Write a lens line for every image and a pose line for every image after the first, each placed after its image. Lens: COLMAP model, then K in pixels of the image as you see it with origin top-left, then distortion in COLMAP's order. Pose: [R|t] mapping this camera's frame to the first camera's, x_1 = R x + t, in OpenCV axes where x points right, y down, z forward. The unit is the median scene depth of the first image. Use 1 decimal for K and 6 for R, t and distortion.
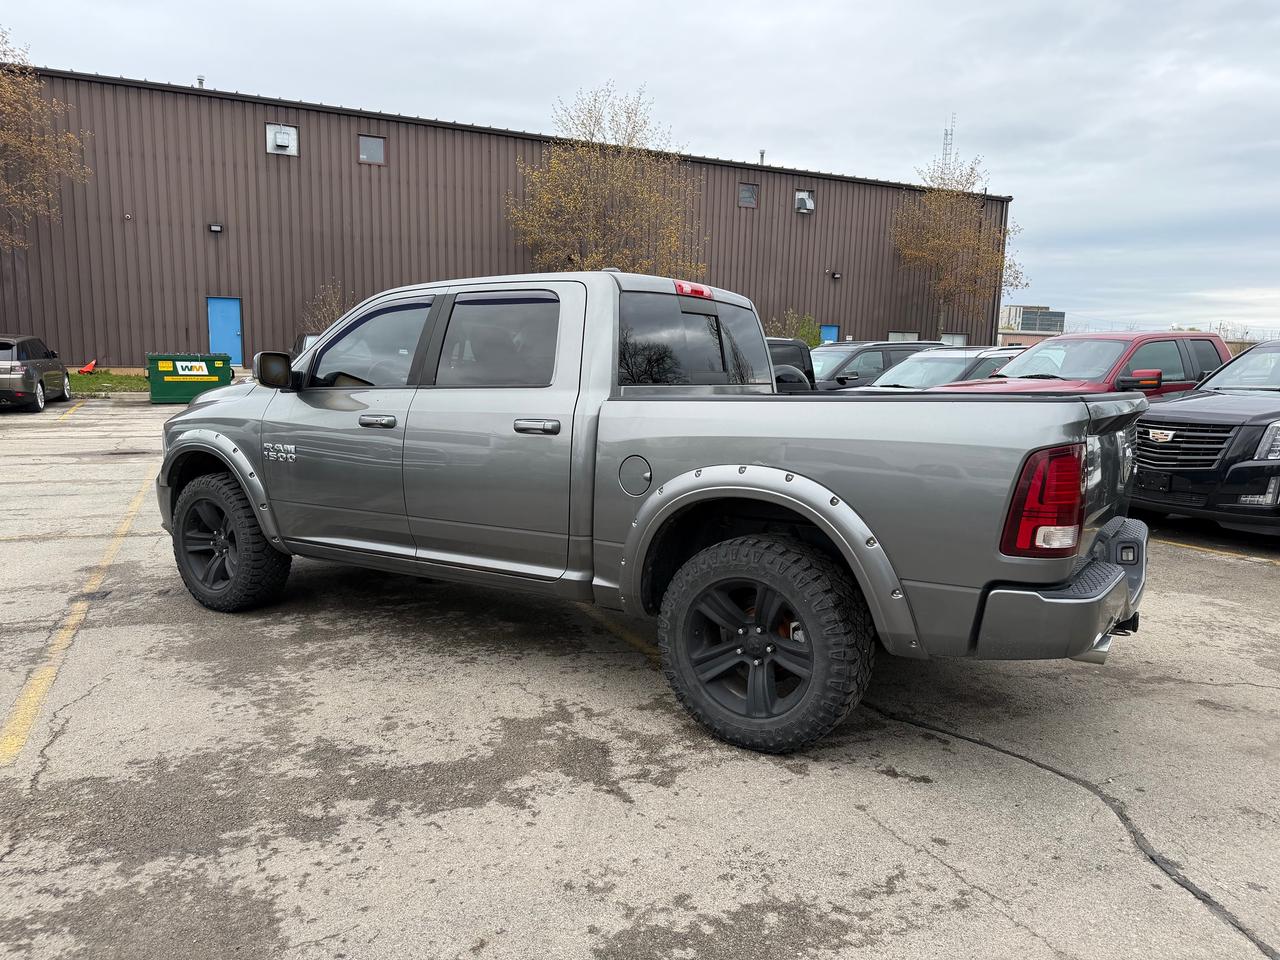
lens RADIAL K [[889.8, 0, 641.3], [0, 889.8, 478.6], [0, 0, 1]] dist [-0.028565, -0.001671]
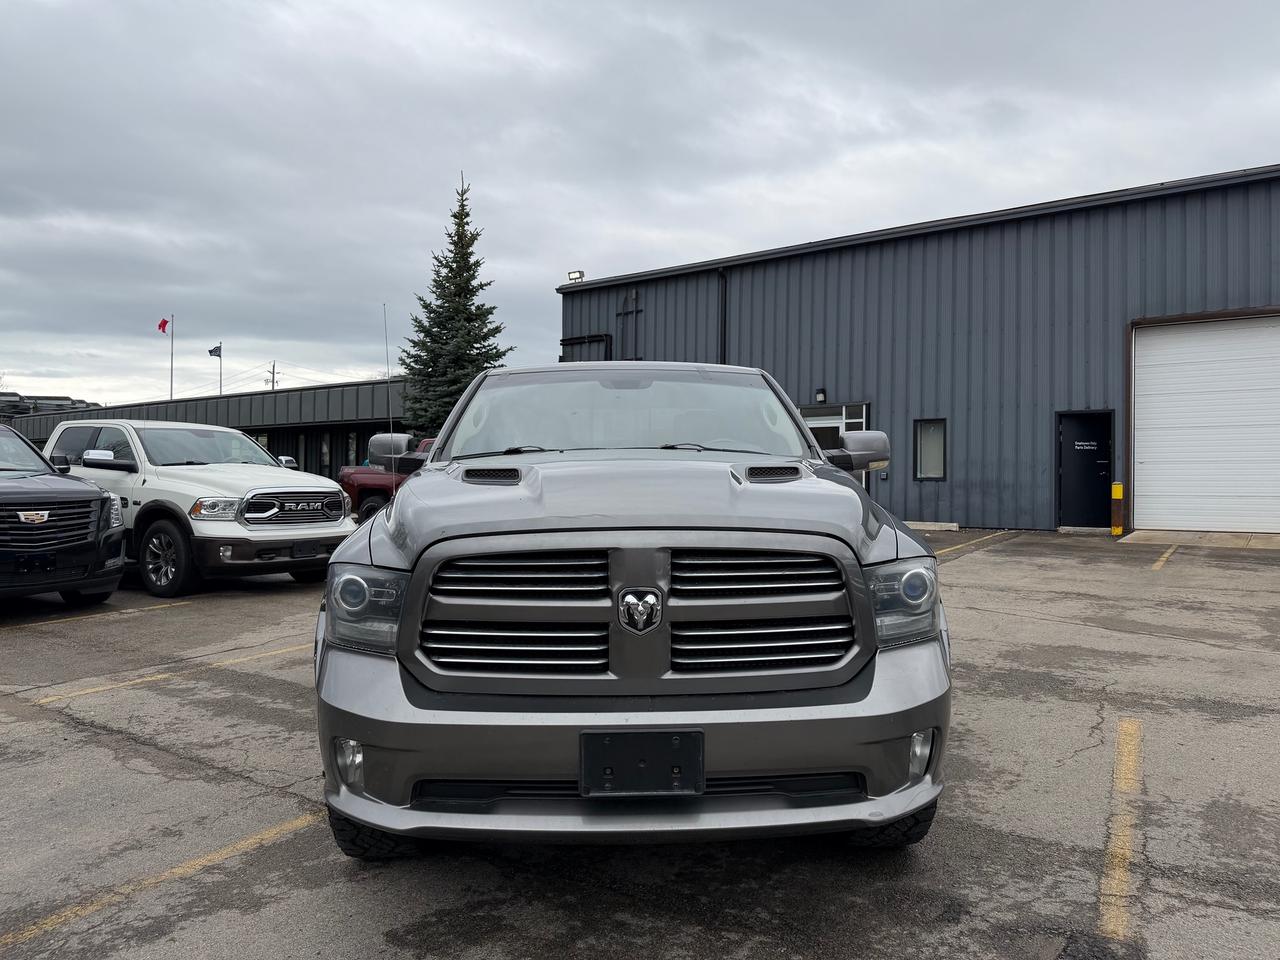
lens RADIAL K [[889.8, 0, 636.3], [0, 889.8, 481.1], [0, 0, 1]] dist [-0.028565, -0.001671]
pose [[-0.558146, -0.026223, 0.829328, -0.874009], [0.097747, 0.990463, 0.097102, -0.172536], [-0.823965, 0.135262, -0.550260, 1.433975]]
